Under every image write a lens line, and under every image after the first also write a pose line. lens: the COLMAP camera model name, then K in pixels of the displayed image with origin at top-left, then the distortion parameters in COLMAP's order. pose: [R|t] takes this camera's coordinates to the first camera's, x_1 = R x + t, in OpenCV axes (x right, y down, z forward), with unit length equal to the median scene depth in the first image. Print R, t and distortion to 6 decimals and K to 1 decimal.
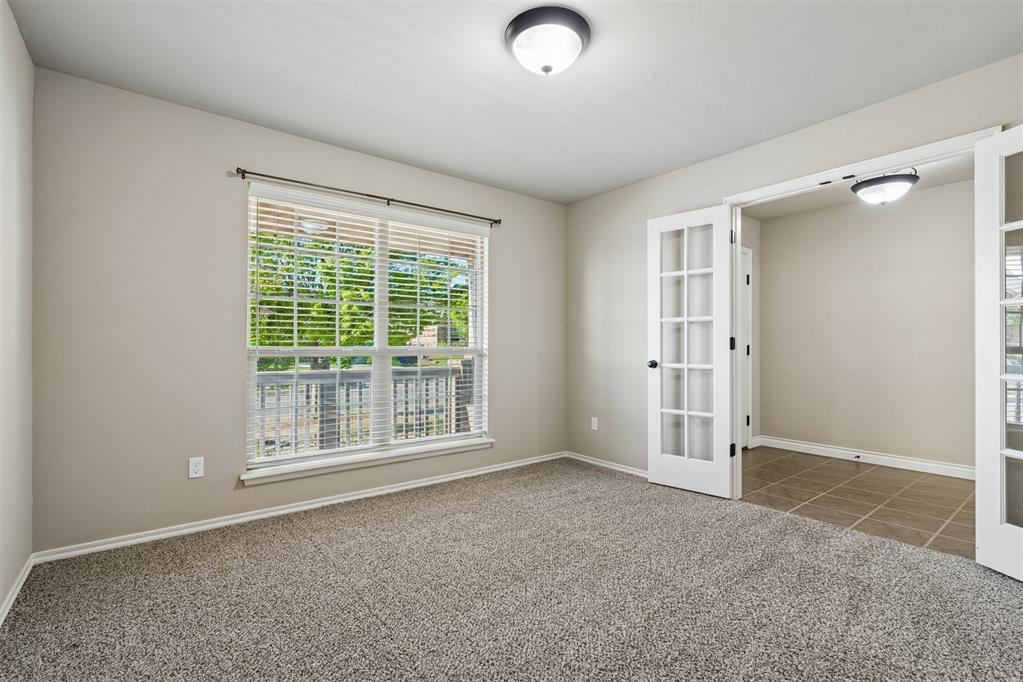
lens RADIAL K [[461.3, 0, 511.5], [0, 461.3, 341.0], [0, 0, 1]] dist [-0.000422, -0.000191]
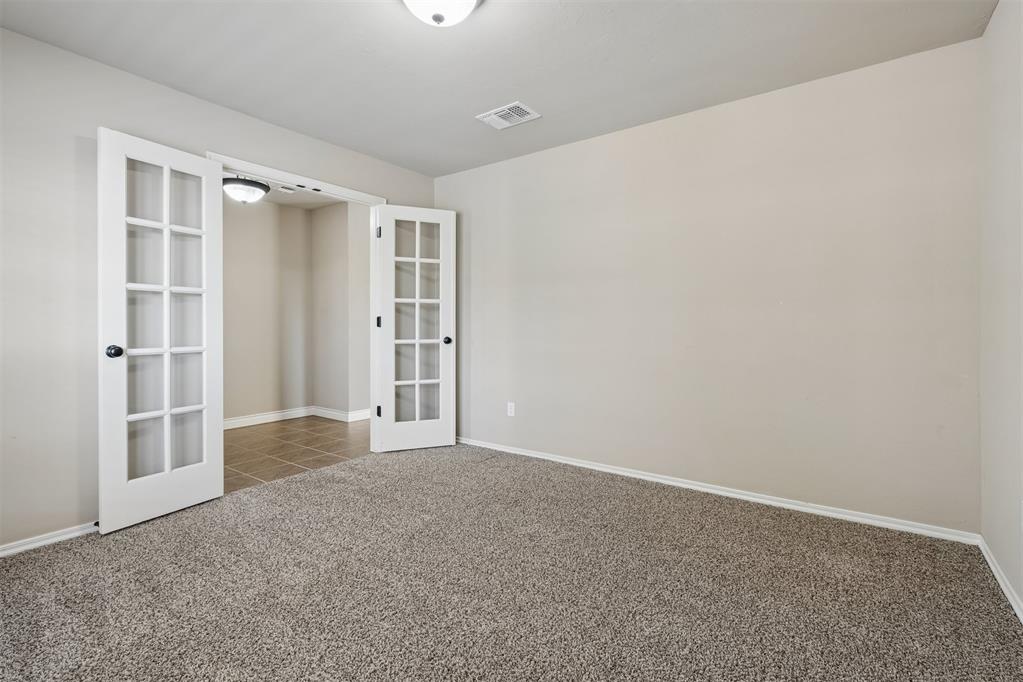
lens RADIAL K [[474.8, 0, 514.7], [0, 474.8, 324.3], [0, 0, 1]] dist [0.001641, 0.000185]
pose [[-0.284267, -0.002601, 0.958742, -0.643123], [-0.014960, 0.999887, -0.001723, 0.004262], [-0.958629, -0.014832, -0.284273, 0.823070]]
